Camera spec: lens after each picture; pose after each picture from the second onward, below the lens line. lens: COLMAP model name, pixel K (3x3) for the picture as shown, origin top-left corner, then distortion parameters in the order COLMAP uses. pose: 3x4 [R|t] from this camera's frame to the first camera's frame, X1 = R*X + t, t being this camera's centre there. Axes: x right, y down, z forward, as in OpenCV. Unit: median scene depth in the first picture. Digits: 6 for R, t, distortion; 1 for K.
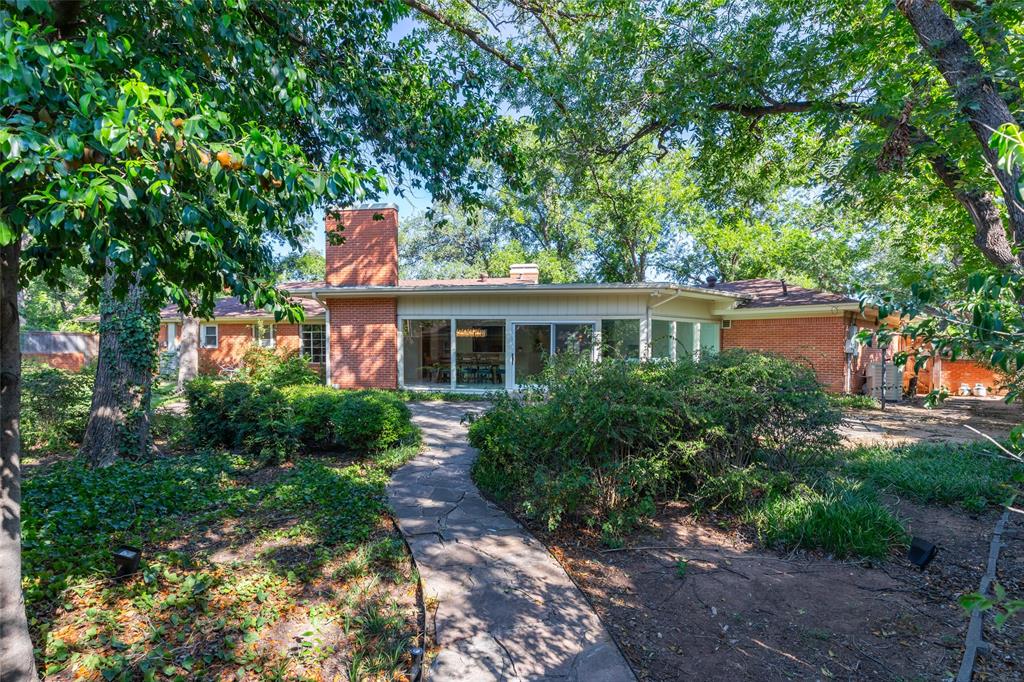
lens RADIAL K [[498.2, 0, 512.0], [0, 498.2, 341.0], [0, 0, 1]] dist [-0.000434, 0.000248]
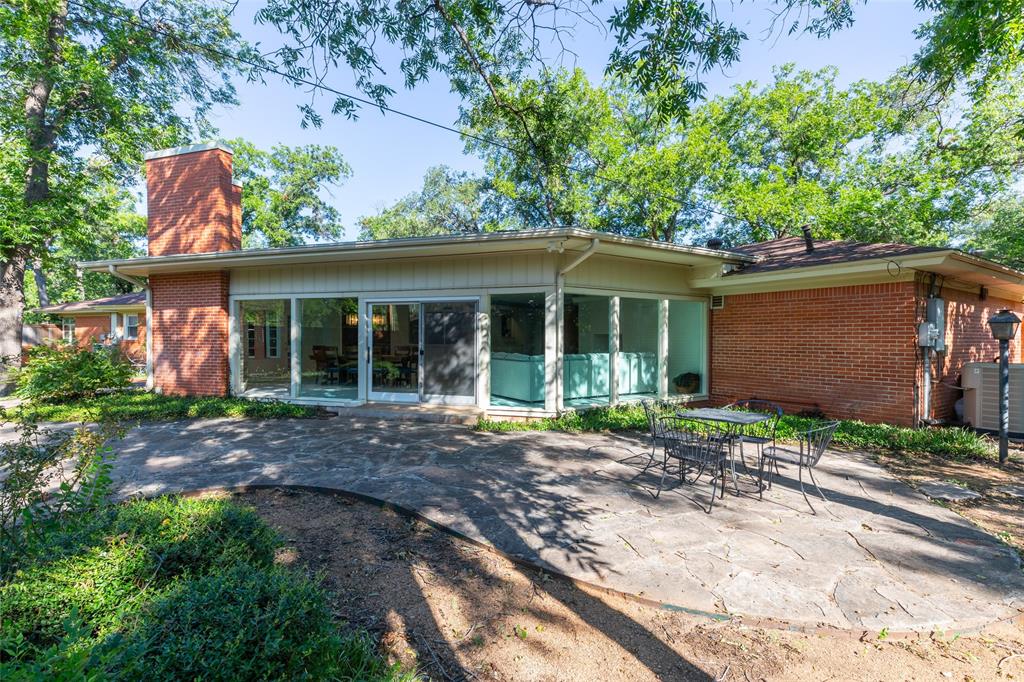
lens RADIAL K [[449.3, 0, 510.7], [0, 449.3, 329.4], [0, 0, 1]] dist [0.010648, -0.000093]
pose [[0.986550, -0.003900, -0.163416, 0.290832], [0.003587, 0.999991, -0.002210, 0.004303], [0.163423, 0.001594, 0.986555, 0.409388]]
